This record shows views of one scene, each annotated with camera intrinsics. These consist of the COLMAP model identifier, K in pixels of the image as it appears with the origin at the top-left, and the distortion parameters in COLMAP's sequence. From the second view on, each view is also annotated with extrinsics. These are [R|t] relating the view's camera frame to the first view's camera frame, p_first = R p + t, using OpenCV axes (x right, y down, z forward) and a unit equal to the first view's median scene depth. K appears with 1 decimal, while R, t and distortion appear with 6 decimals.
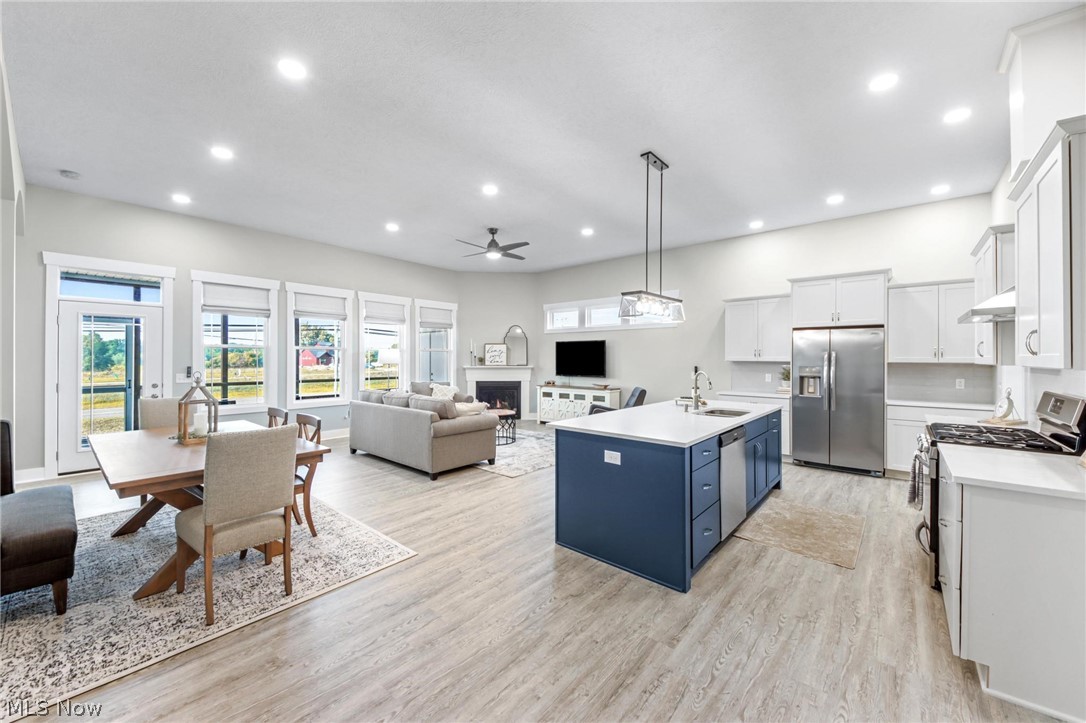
lens RADIAL K [[405.8, 0, 554.4], [0, 405.8, 354.9], [0, 0, 1]] dist [0.025761, -0.001434]
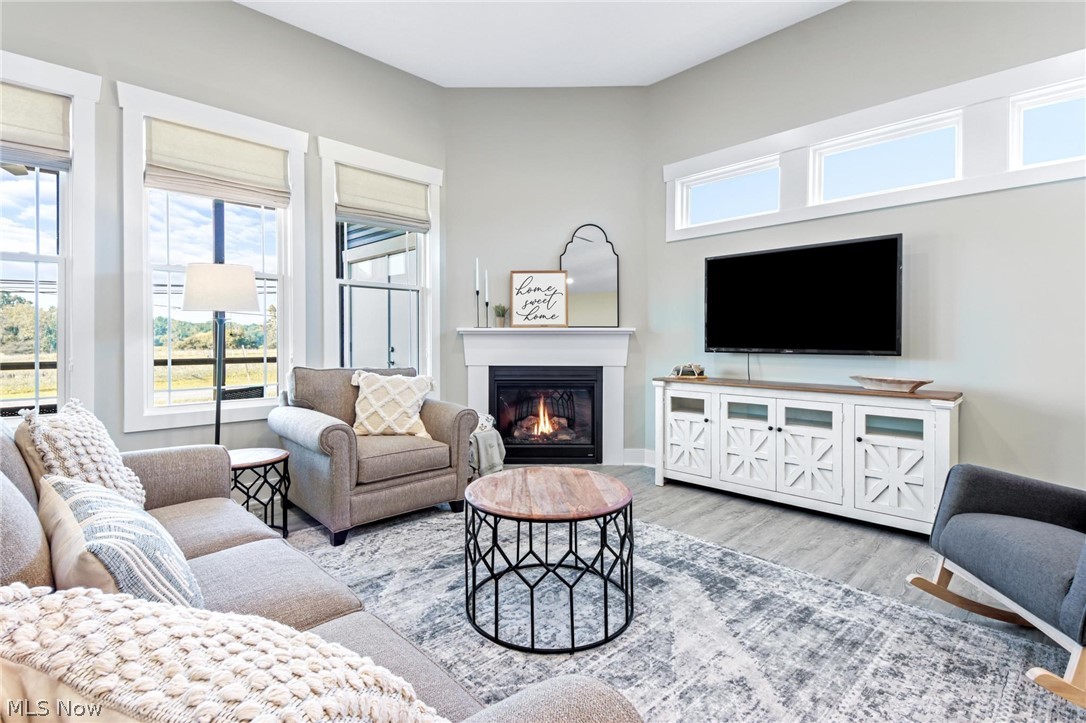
lens RADIAL K [[515.3, 0, 539.8], [0, 515.3, 339.9], [0, 0, 1]] dist [0.038012, -0.014871]
pose [[0.993298, -0.001990, -0.115562, -0.132630], [0.003101, 0.999951, 0.009432, 0.052666], [0.115538, -0.009728, 0.993255, 0.775248]]
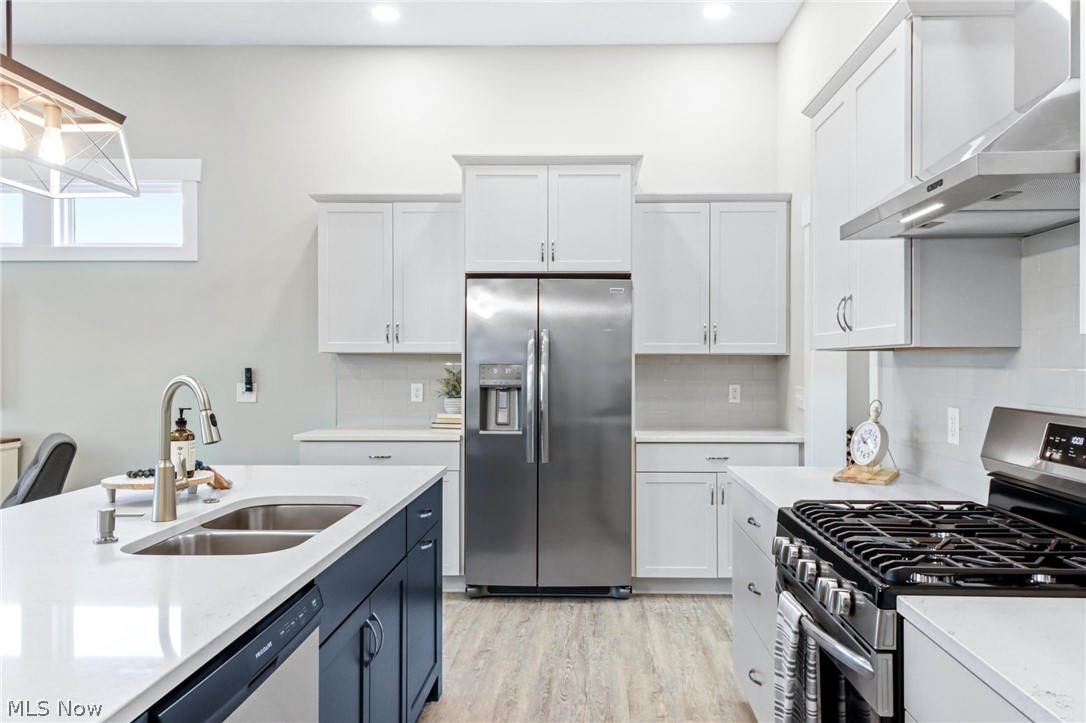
lens RADIAL K [[778.7, 0, 562.7], [0, 778.7, 355.9], [0, 0, 1]] dist [0.015360, -0.009198]
pose [[0.789714, -0.000147, 0.613475, 0.162598], [-0.002639, 0.999990, 0.003637, 0.015919], [-0.613469, -0.004491, 0.789706, 0.295443]]
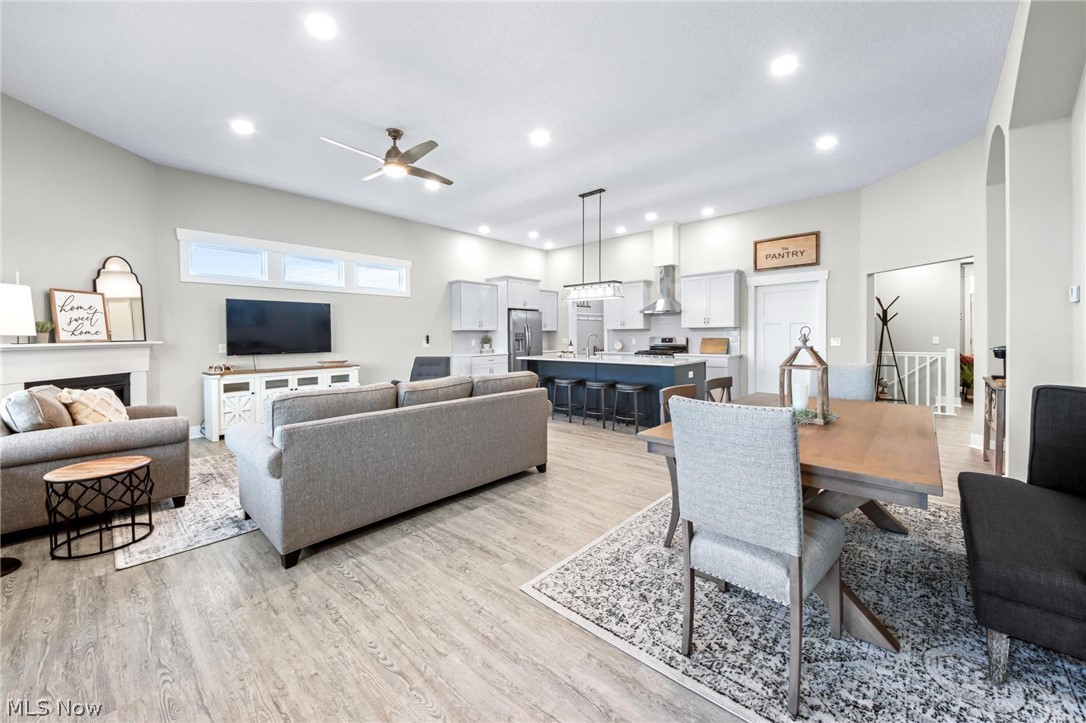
lens RADIAL K [[405.8, 0, 535.3], [0, 405.8, 334.1], [0, 0, 1]] dist [0.025761, -0.001434]
pose [[0.073996, -0.001273, 0.997258, -0.847479], [0.001551, 0.999998, 0.001161, 0.028276], [-0.997257, 0.001461, 0.073997, 0.742770]]
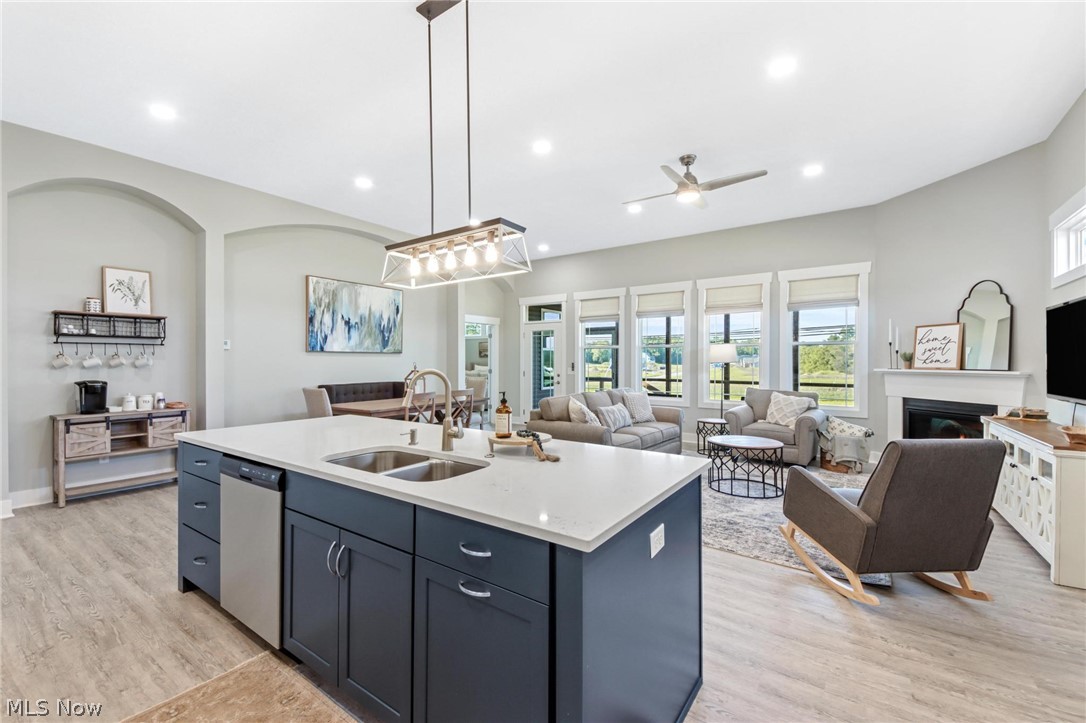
lens RADIAL K [[471.1, 0, 537.3], [0, 471.1, 360.1], [0, 0, 1]] dist [0.029821, -0.005161]
pose [[0.058867, -0.003872, -0.998258, 0.629221], [0.006554, 0.999972, -0.003492, 0.021915], [0.998244, -0.006337, 0.058891, 0.734671]]
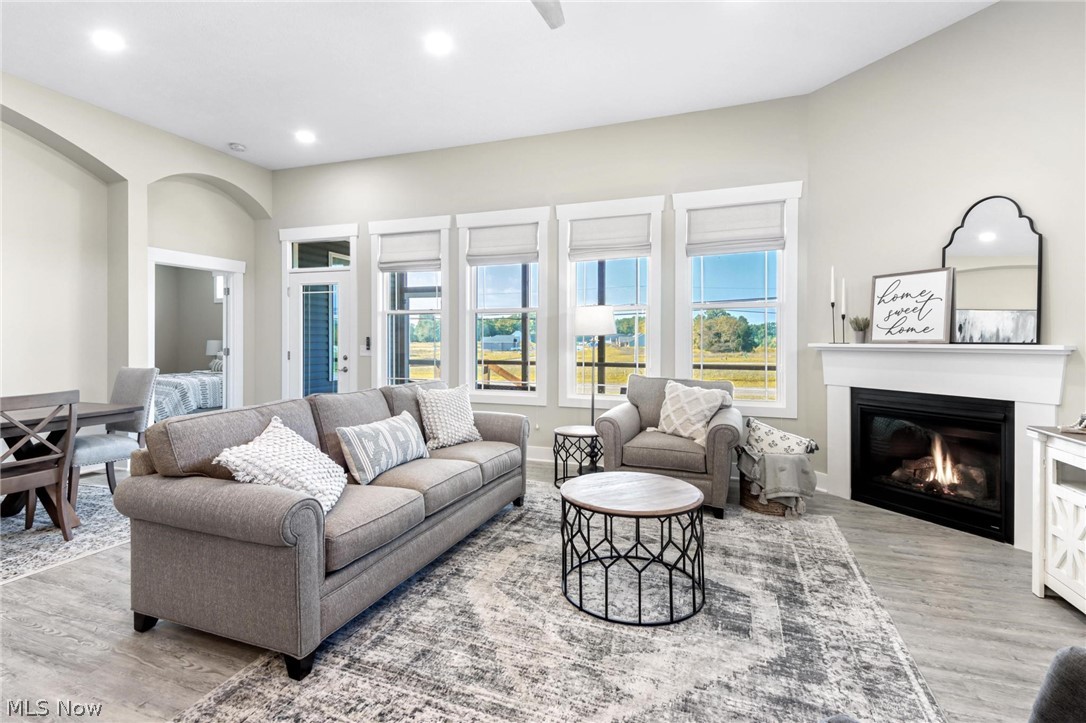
lens RADIAL K [[515.3, 0, 546.2], [0, 515.3, 342.2], [0, 0, 1]] dist [0.038012, -0.014871]
pose [[0.324682, 0.001533, -0.945822, 0.220802], [0.007032, 0.999967, 0.004035, 0.034266], [0.945797, -0.007961, 0.324660, 0.931277]]
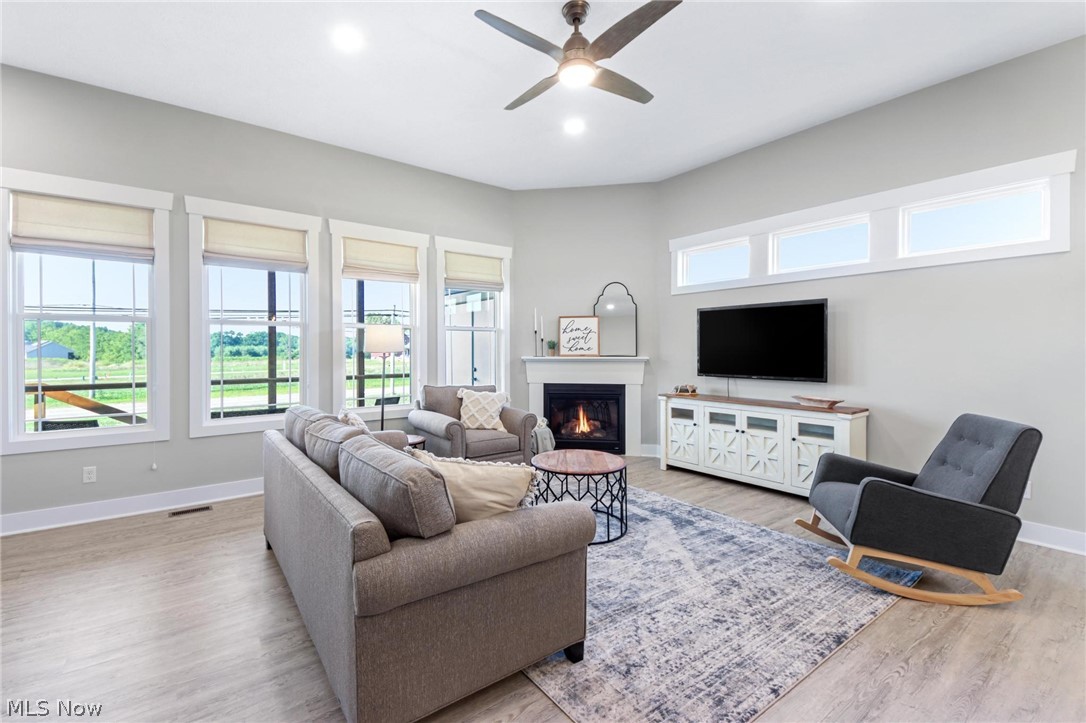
lens RADIAL K [[471.1, 0, 526.3], [0, 471.1, 345.4], [0, 0, 1]] dist [0.029821, -0.005161]
pose [[0.969287, -0.004255, -0.245895, -0.086444], [0.004462, 0.999990, 0.000285, 0.017659], [0.245892, -0.001373, 0.969296, 0.552345]]
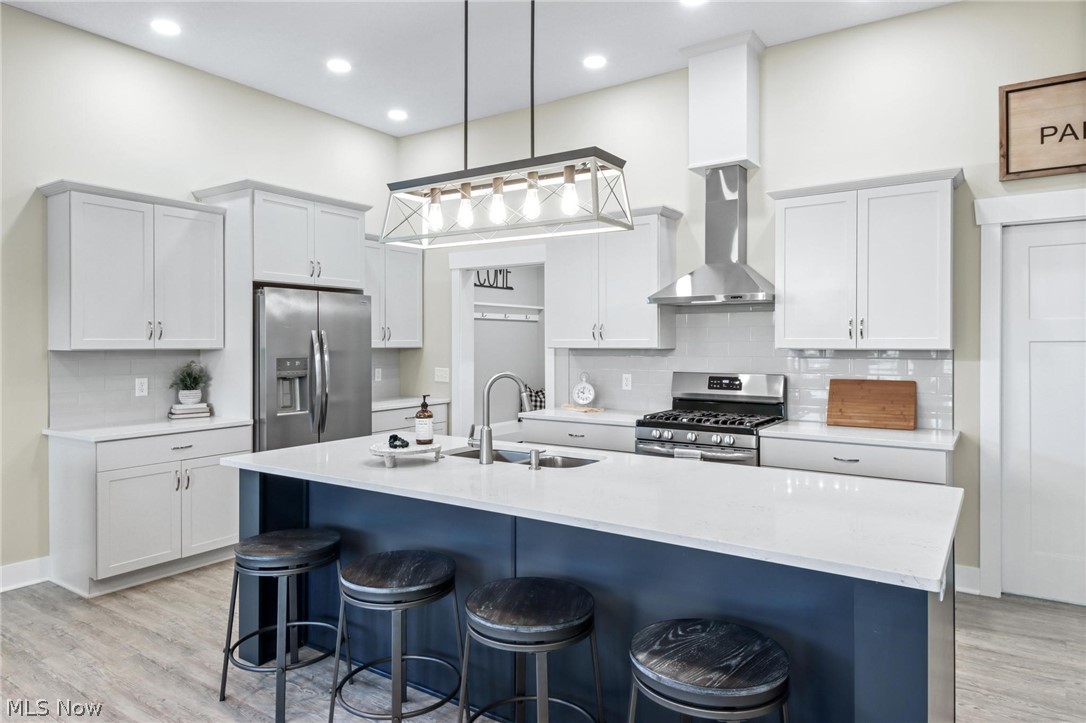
lens RADIAL K [[676.7, 0, 539.0], [0, 676.7, 348.3], [0, 0, 1]] dist [0.017860, 0.003126]
pose [[-0.086839, -0.012329, 0.996146, -0.240621], [-0.006271, 0.999910, 0.011829, 0.004047], [-0.996203, -0.005219, -0.086909, 0.688300]]
